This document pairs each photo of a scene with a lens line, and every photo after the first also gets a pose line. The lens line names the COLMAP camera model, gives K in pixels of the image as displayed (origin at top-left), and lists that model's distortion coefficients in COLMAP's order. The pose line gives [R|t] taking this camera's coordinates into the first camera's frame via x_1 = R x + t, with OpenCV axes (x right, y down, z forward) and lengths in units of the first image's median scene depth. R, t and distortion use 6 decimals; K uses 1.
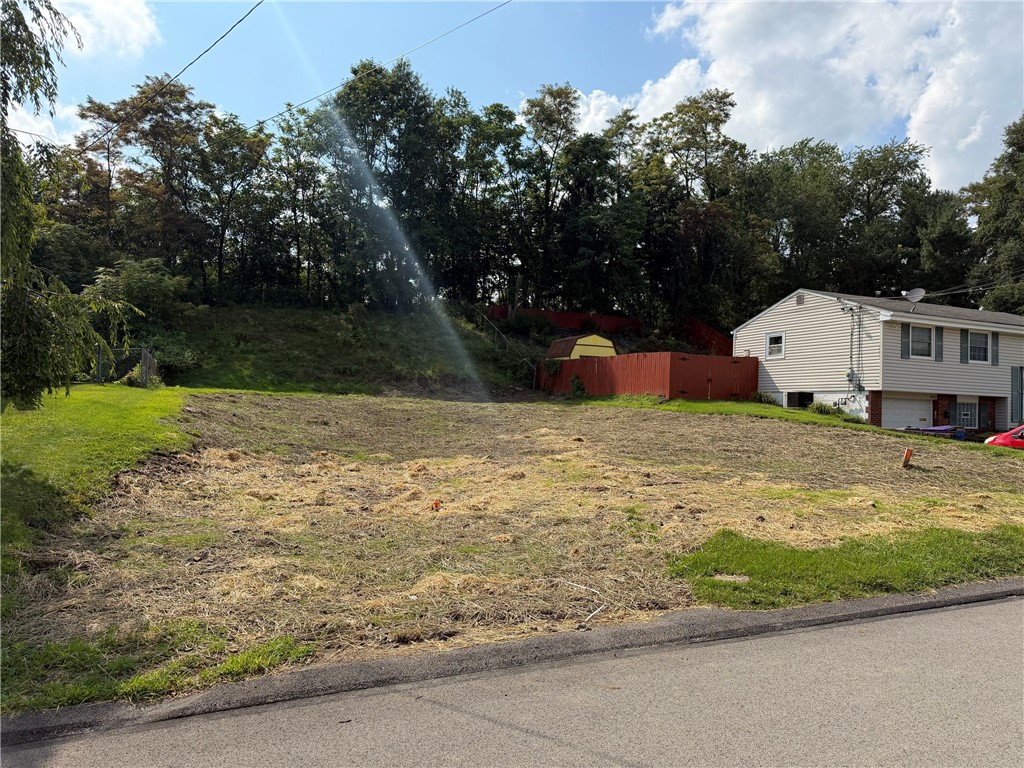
lens RADIAL K [[763.1, 0, 478.5], [0, 763.1, 391.5], [0, 0, 1]] dist [0.095417, -0.064689]
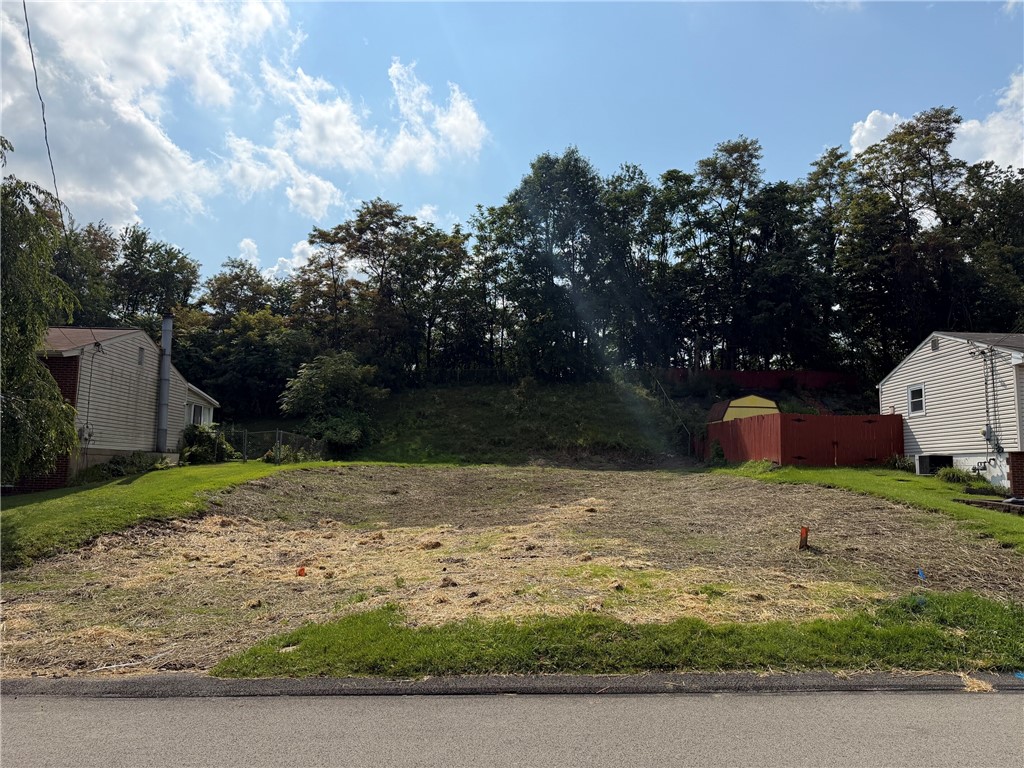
lens RADIAL K [[763.1, 0, 510.3], [0, 763.1, 386.0], [0, 0, 1]] dist [0.095417, -0.064689]
pose [[0.916435, -0.057941, -0.395968, 0.235084], [0.021804, 0.995223, -0.095166, -0.002397], [0.399590, 0.078580, 0.913320, 0.024461]]
